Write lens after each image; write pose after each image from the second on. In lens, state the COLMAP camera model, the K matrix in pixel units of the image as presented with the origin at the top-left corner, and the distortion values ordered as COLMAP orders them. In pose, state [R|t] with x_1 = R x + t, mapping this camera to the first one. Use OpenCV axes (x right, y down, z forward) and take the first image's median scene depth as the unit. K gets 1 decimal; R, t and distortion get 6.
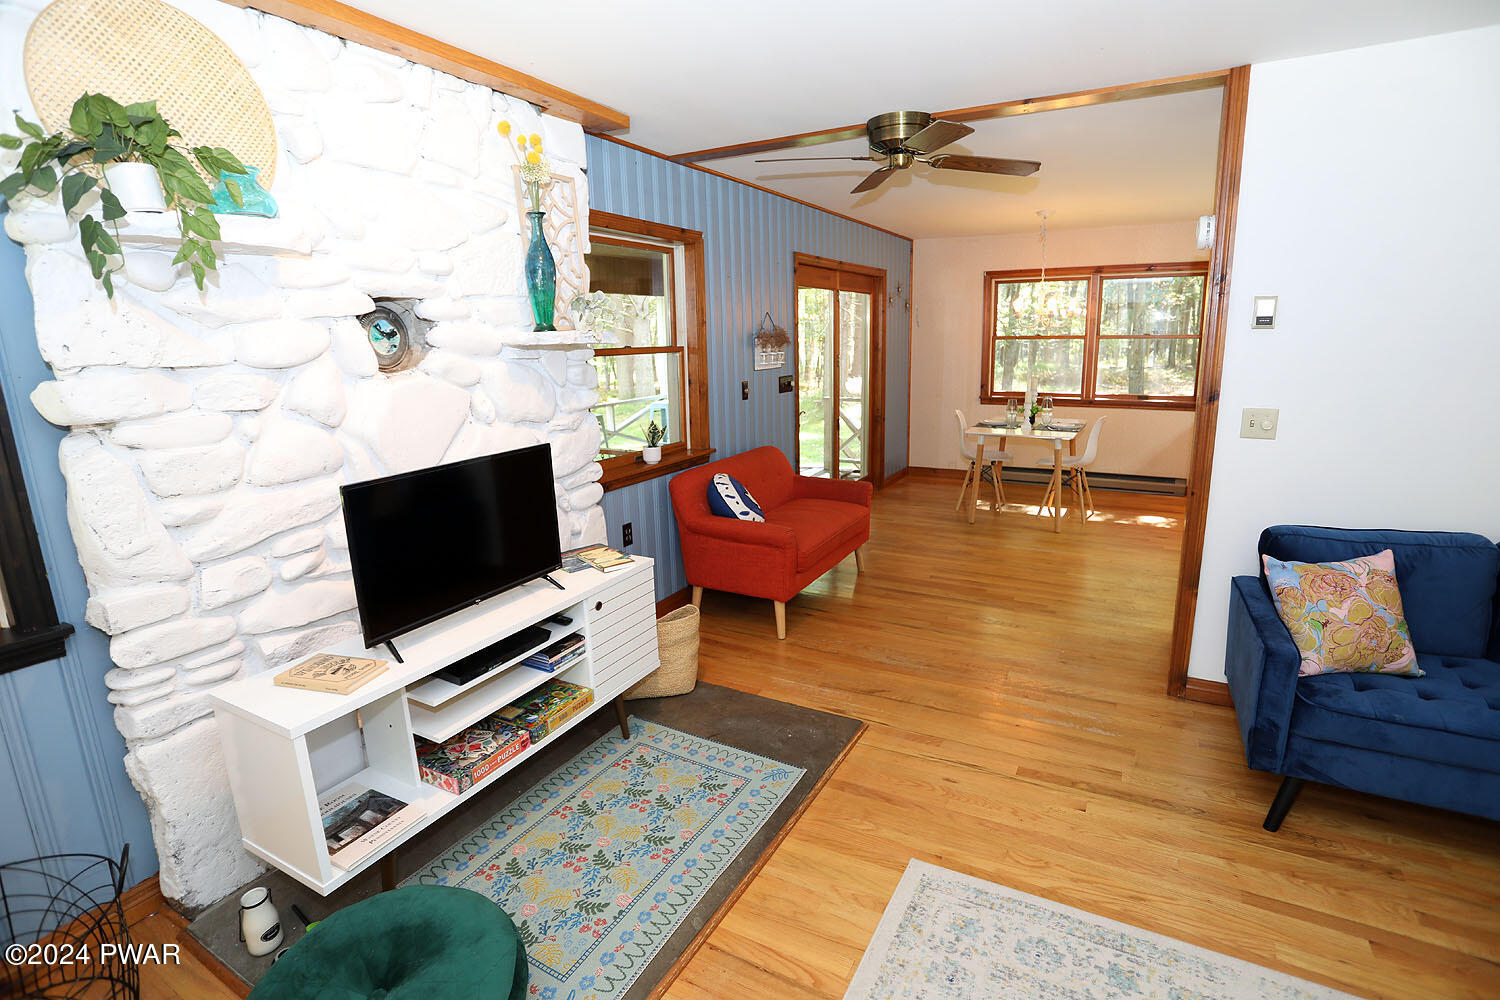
lens RADIAL K [[727.5, 0, 750.1], [0, 727.5, 498.1], [0, 0, 1]] dist [-0.066132, 0.020811]
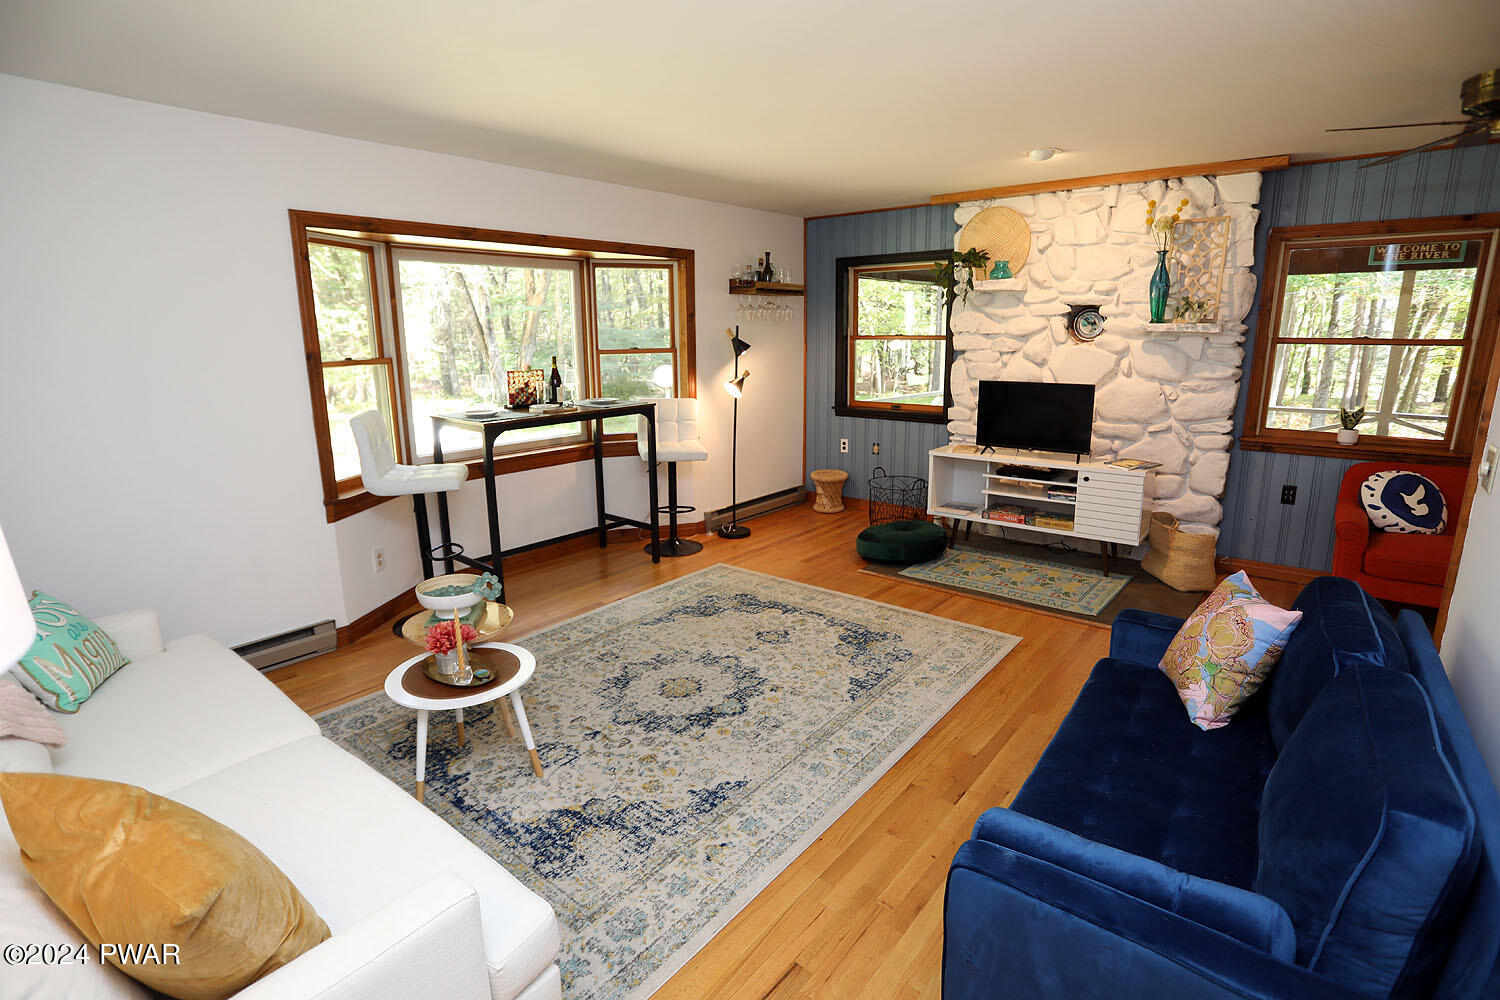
lens RADIAL K [[727.5, 0, 748.2], [0, 727.5, 499.1], [0, 0, 1]] dist [-0.066132, 0.020811]
pose [[-0.190108, 0.241560, -0.951582, 1.698492], [-0.203548, 0.938499, 0.278904, -0.131208], [0.960431, 0.246714, -0.129247, 0.462995]]
